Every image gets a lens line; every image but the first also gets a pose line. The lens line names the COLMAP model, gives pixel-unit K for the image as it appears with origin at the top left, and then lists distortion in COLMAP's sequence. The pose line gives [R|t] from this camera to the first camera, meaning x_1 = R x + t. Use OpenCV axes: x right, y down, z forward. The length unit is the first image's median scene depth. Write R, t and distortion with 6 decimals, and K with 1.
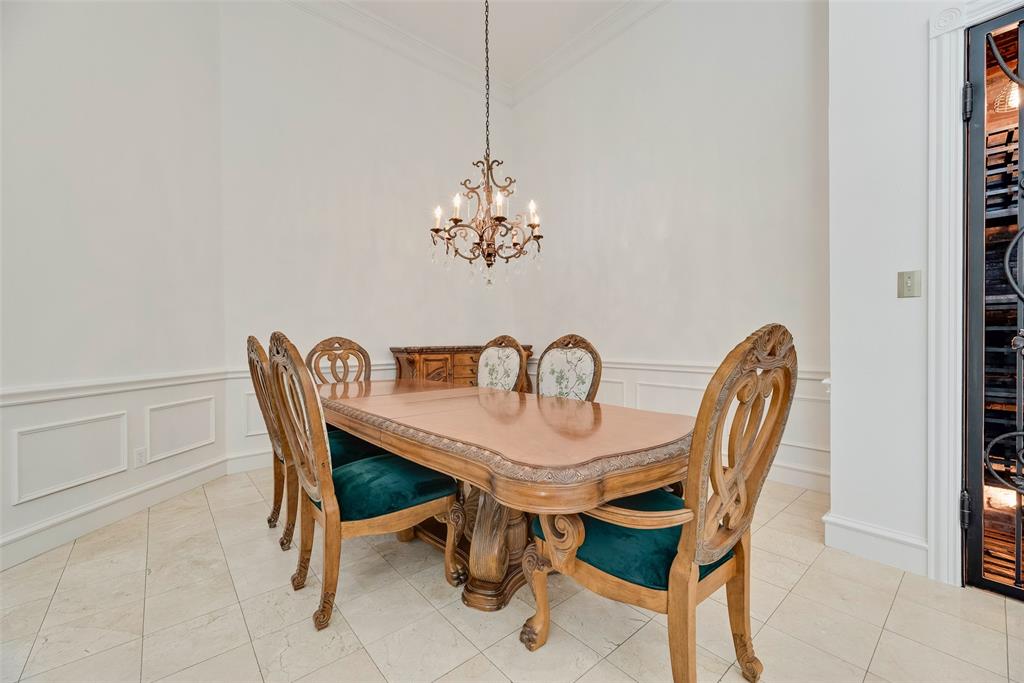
lens RADIAL K [[414.0, 0, 511.8], [0, 414.0, 342.6], [0, 0, 1]] dist [0.000283, 0.000018]
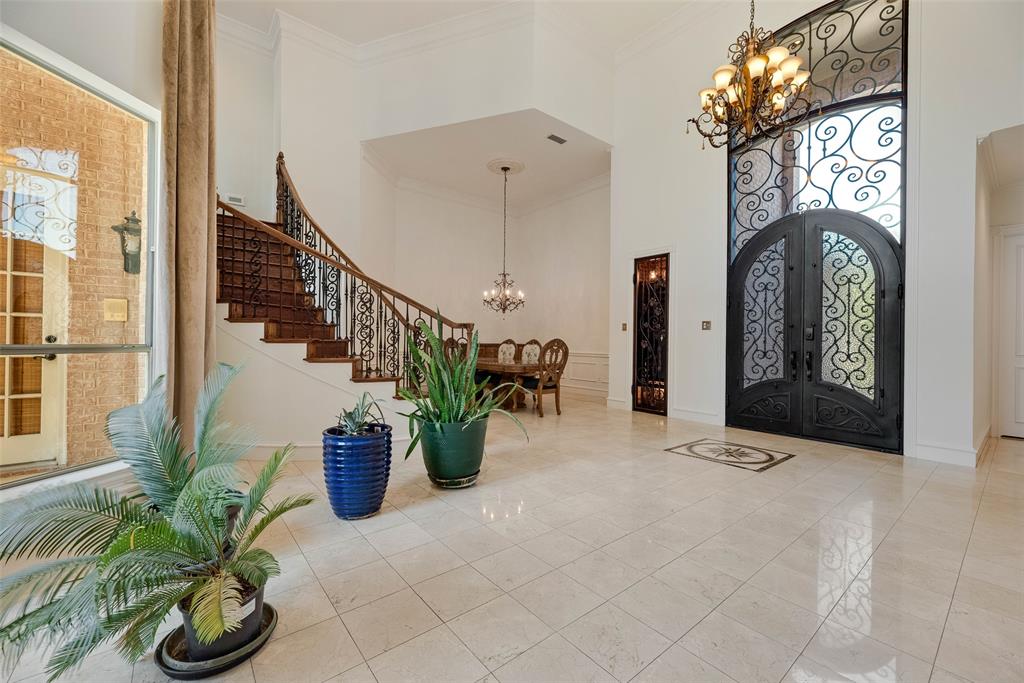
lens RADIAL K [[414.0, 0, 512.8], [0, 414.0, 343.1], [0, 0, 1]] dist [0.000283, 0.000018]
pose [[0.999314, 0.022976, -0.029063, 0.084230], [-0.023141, 0.999718, -0.005351, 0.021397], [0.028931, 0.006020, 0.999563, -1.648366]]
